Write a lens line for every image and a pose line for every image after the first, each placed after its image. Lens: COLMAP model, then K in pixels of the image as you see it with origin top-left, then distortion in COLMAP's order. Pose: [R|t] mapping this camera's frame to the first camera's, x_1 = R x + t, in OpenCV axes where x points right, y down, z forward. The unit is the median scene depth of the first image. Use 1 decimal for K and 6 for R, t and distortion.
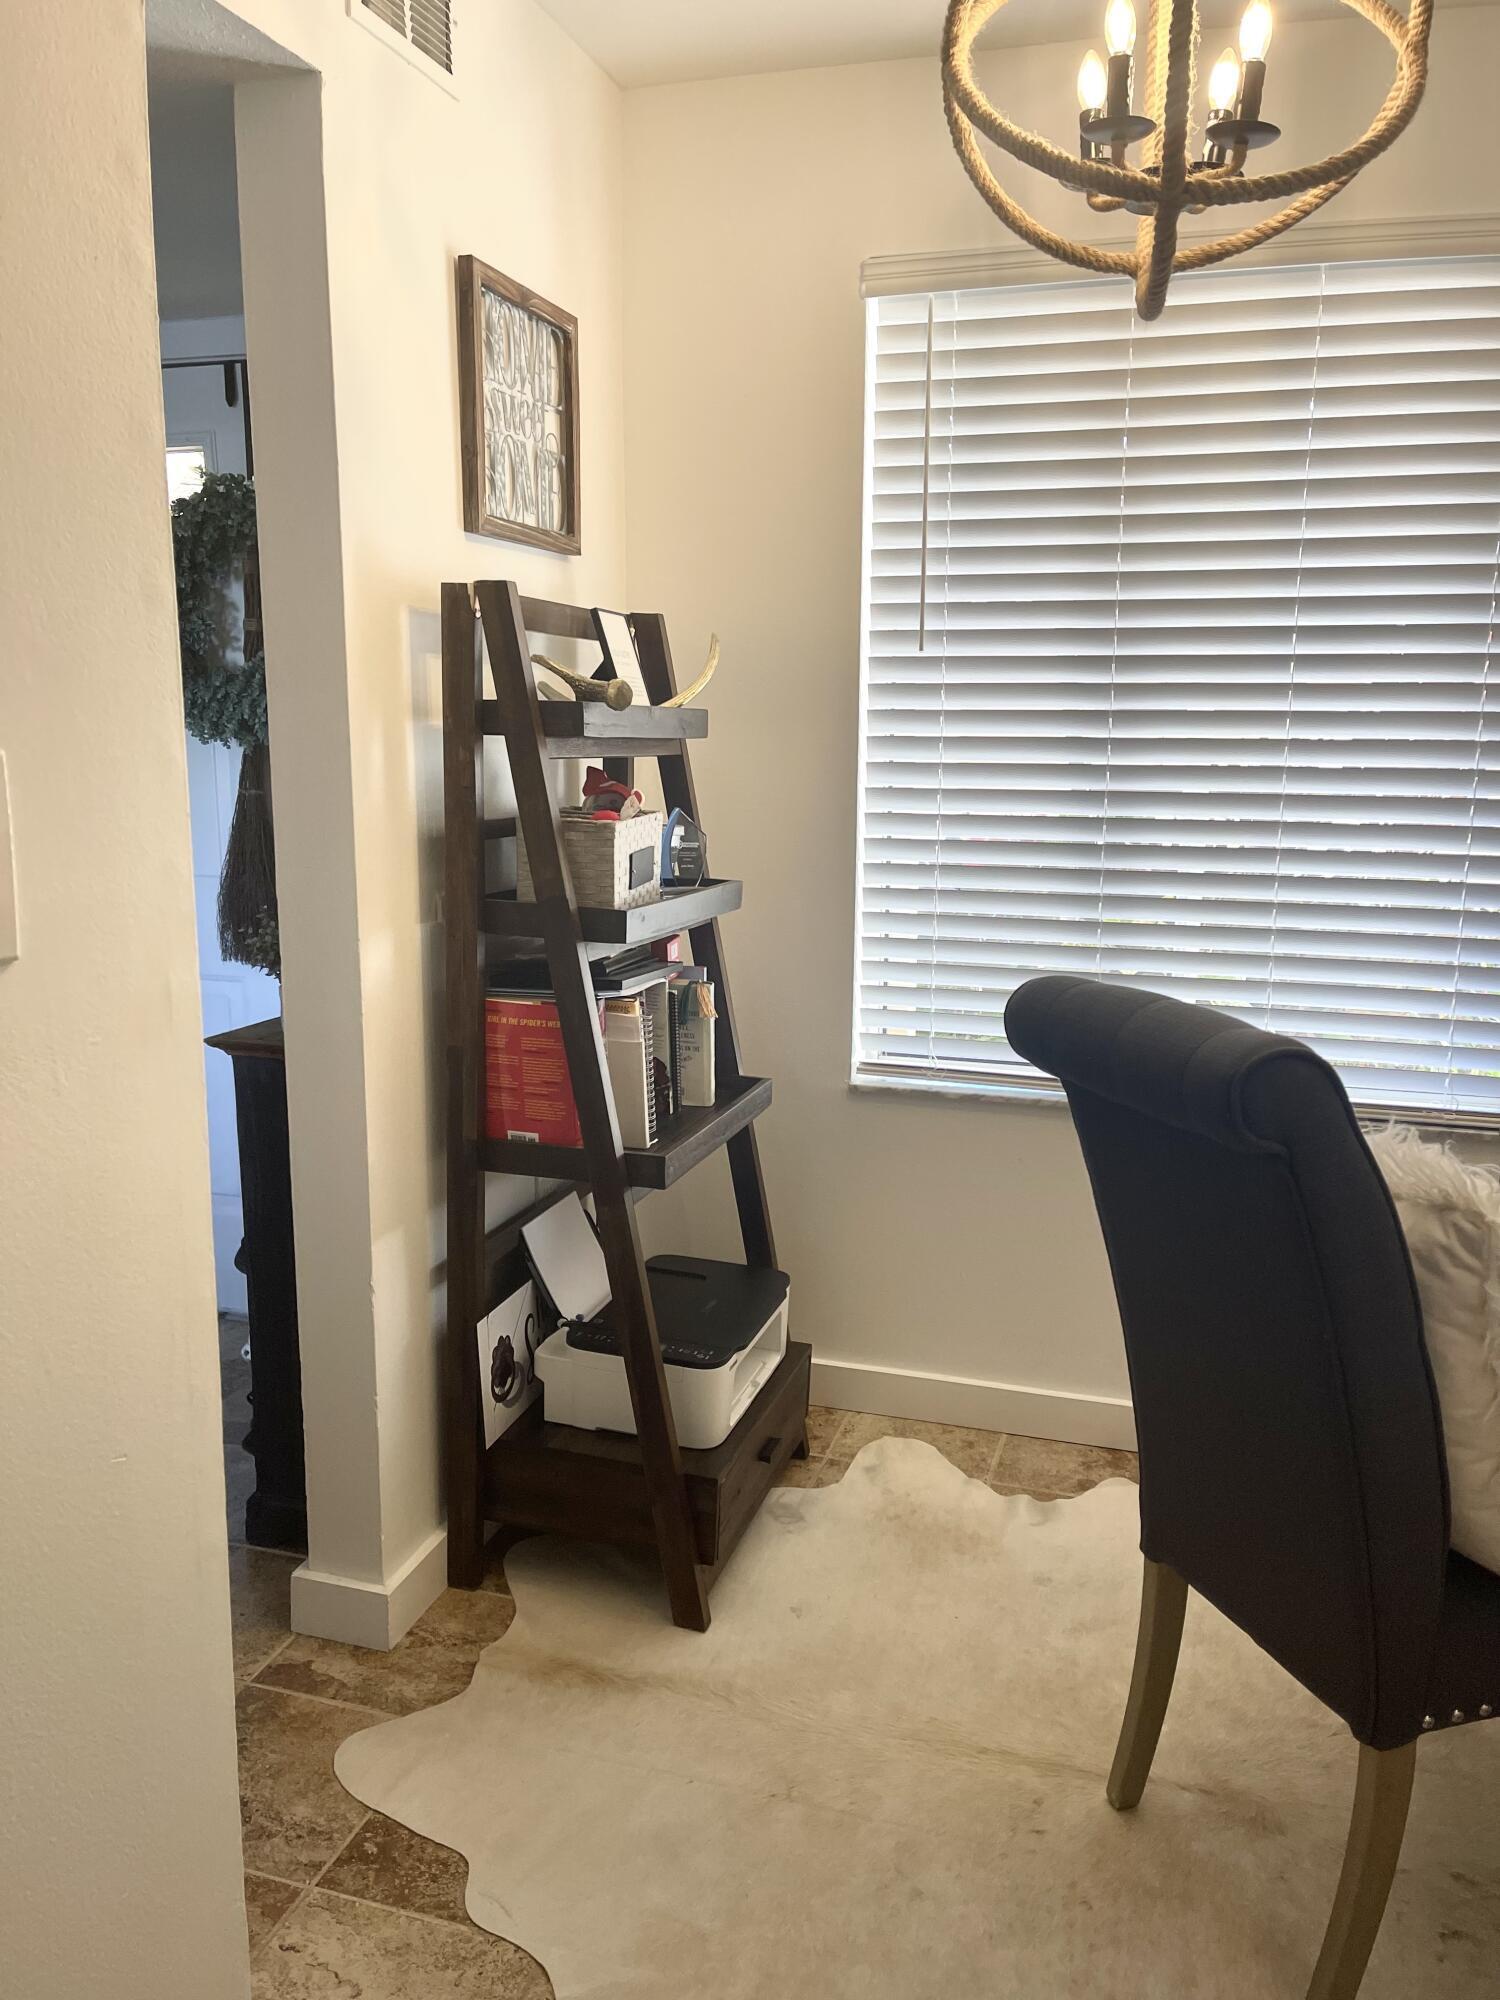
lens RADIAL K [[1497.9, 0, 764.8], [0, 1497.9, 994.0], [0, 0, 1]] dist [0.063963, -0.087517]
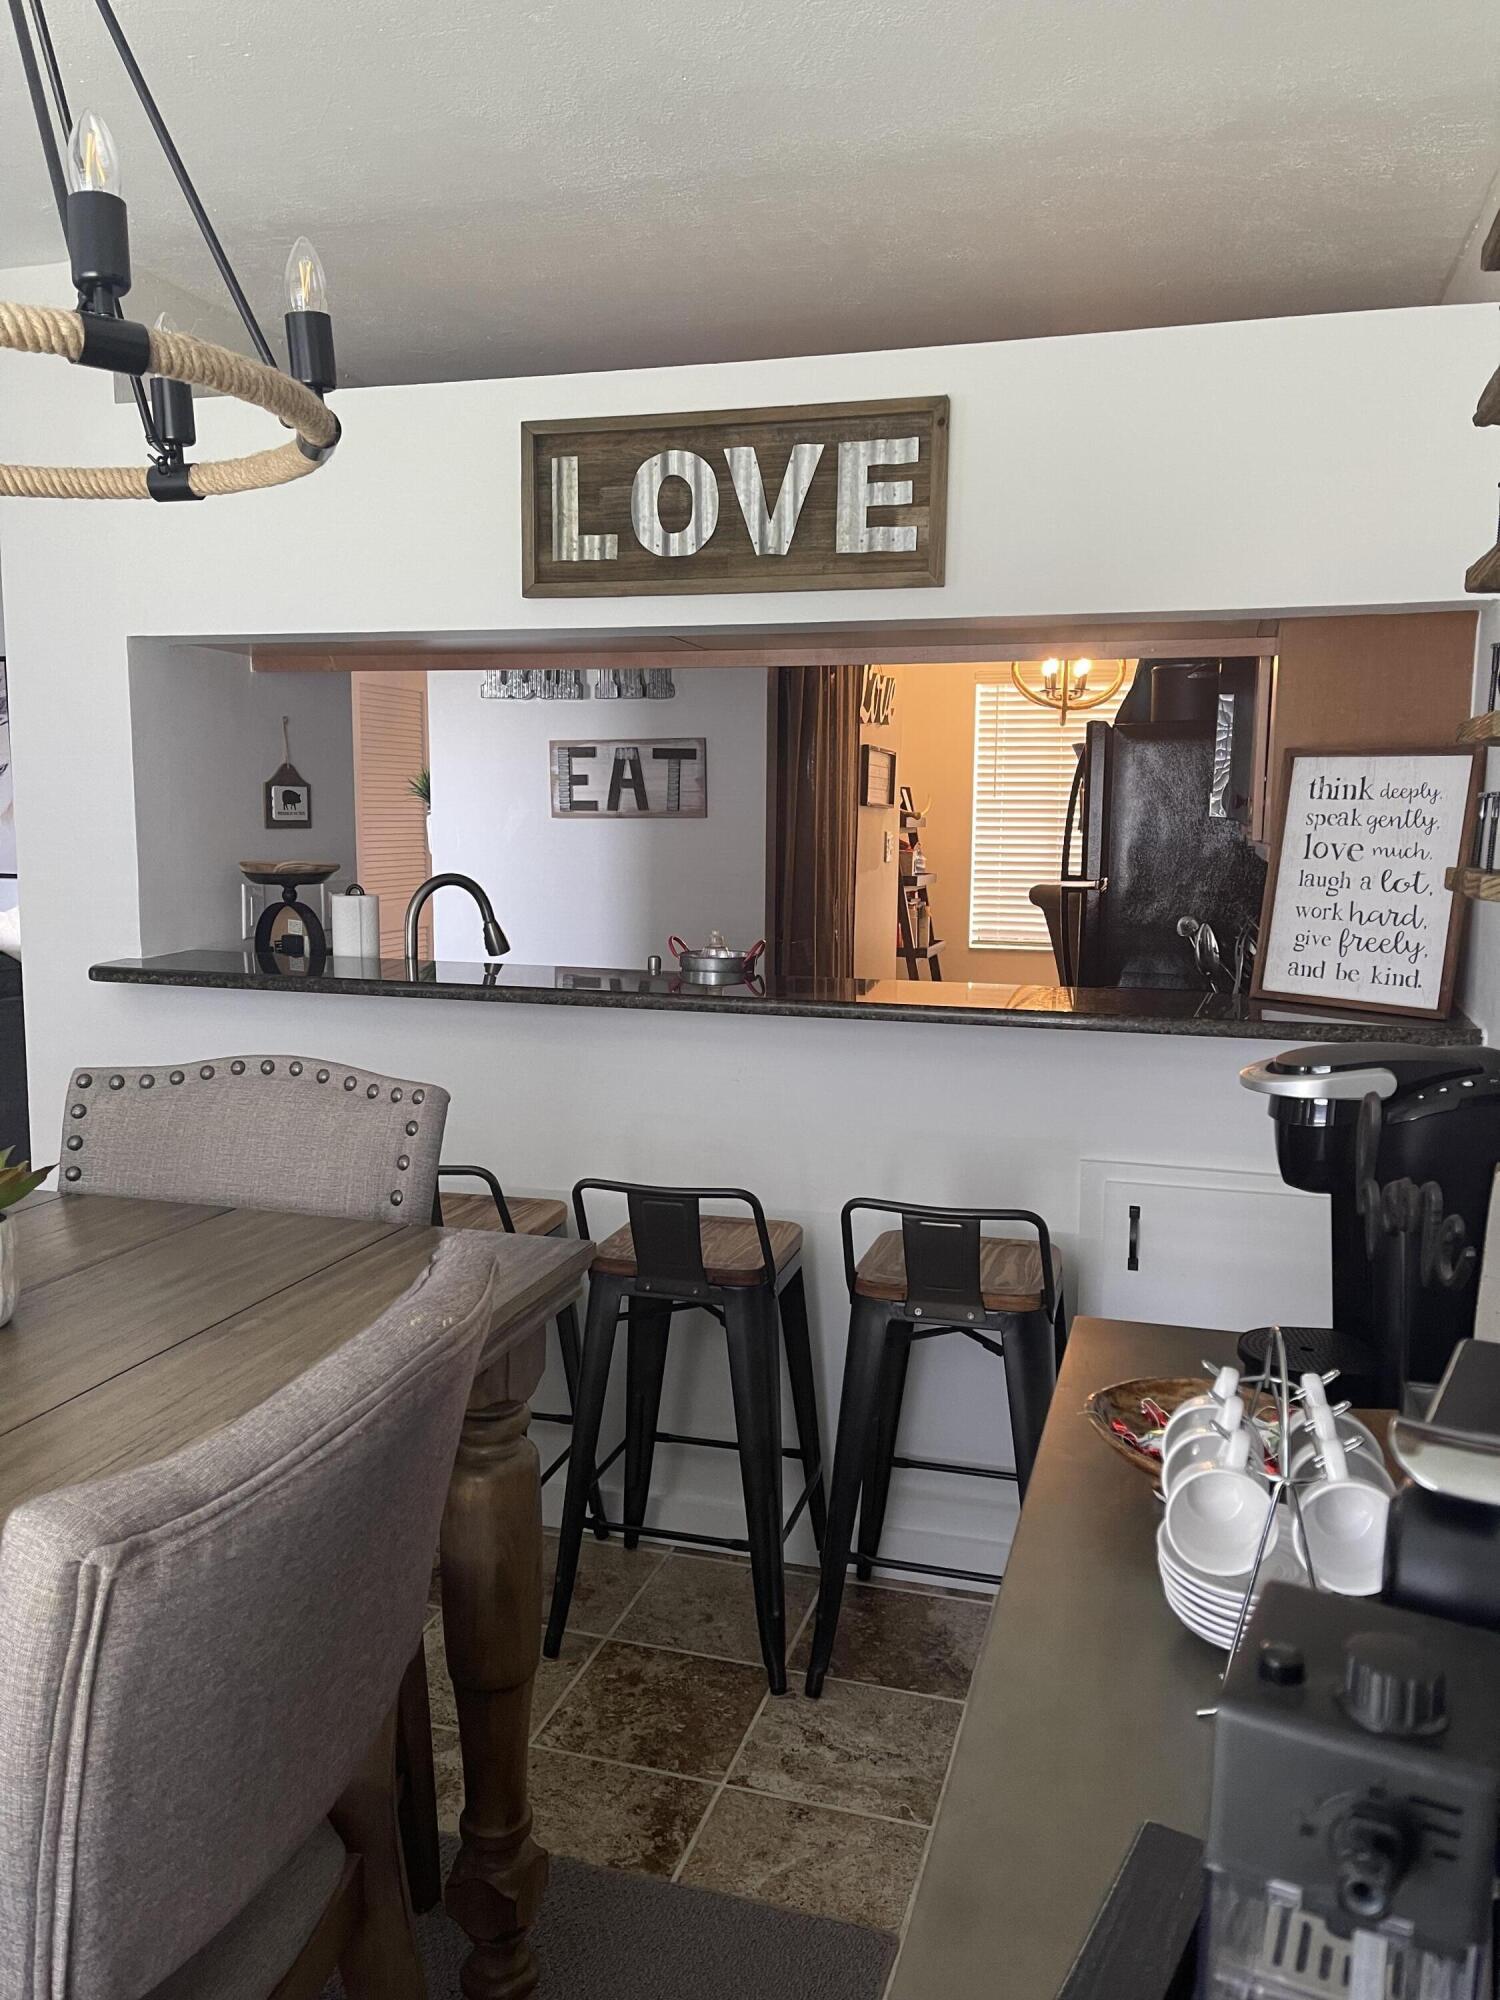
lens RADIAL K [[1497.9, 0, 764.8], [0, 1497.9, 994.0], [0, 0, 1]] dist [0.063963, -0.087517]
pose [[0.999940, 0.002362, 0.010696, -0.463765], [-0.001833, 0.998787, -0.049203, 0.372097], [-0.010799, 0.049181, 0.998732, -2.362680]]
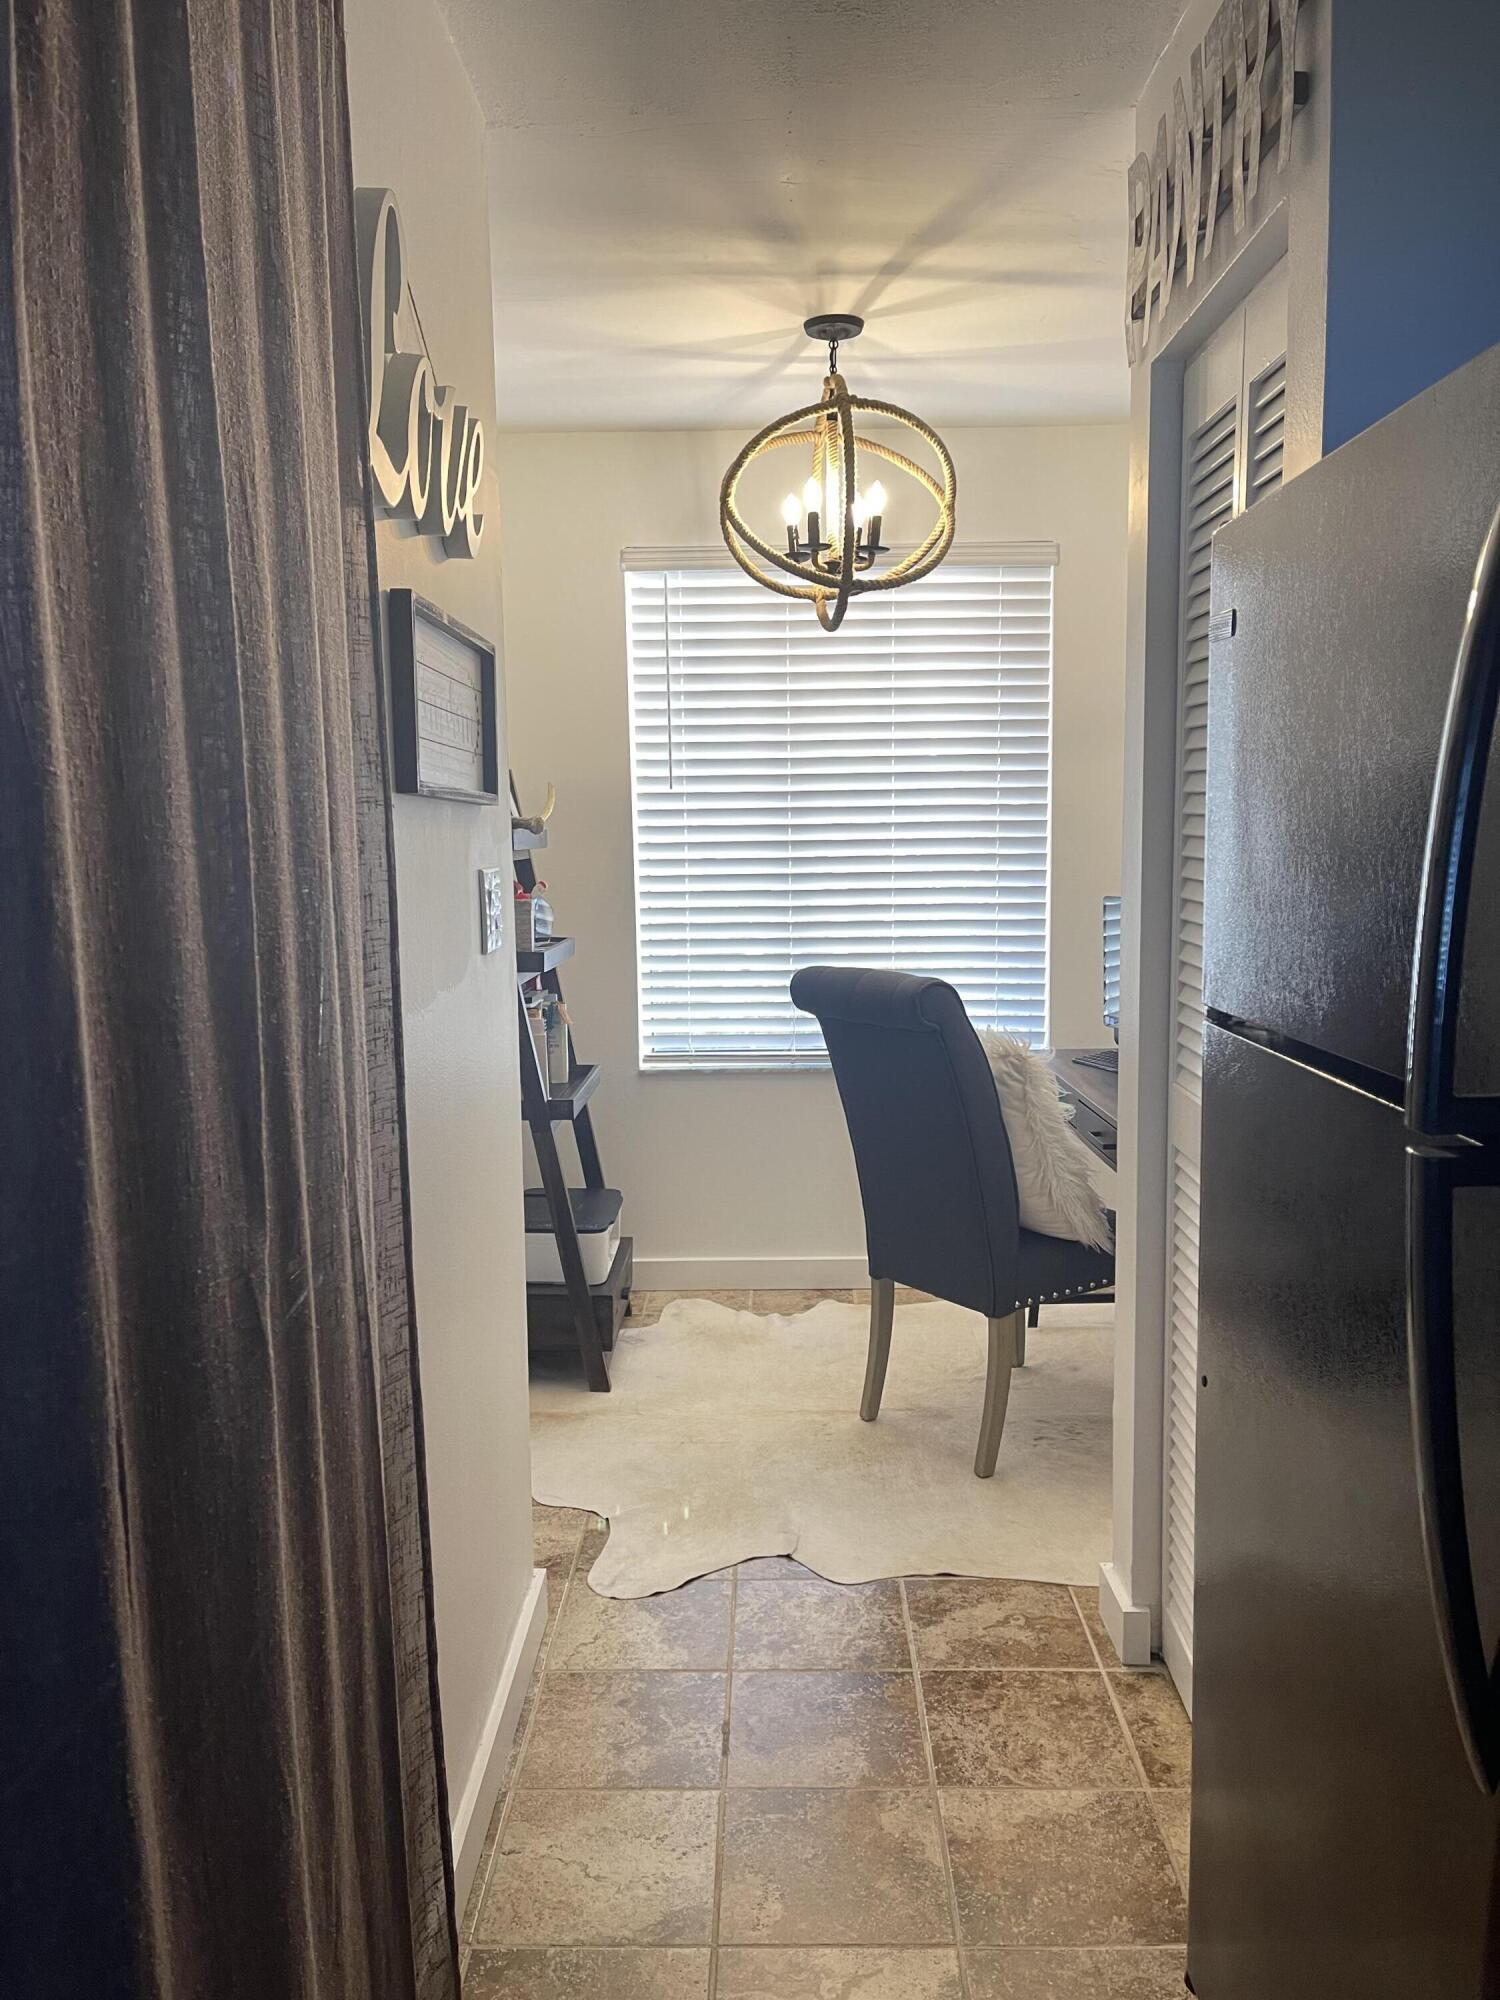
lens RADIAL K [[1497.9, 0, 764.8], [0, 1497.9, 994.0], [0, 0, 1]] dist [0.063963, -0.087517]
pose [[0.957320, -0.054137, 0.283916, -0.317955], [0.070569, 0.996353, -0.047963, 0.083548], [-0.280284, 0.065952, 0.957649, -0.633596]]
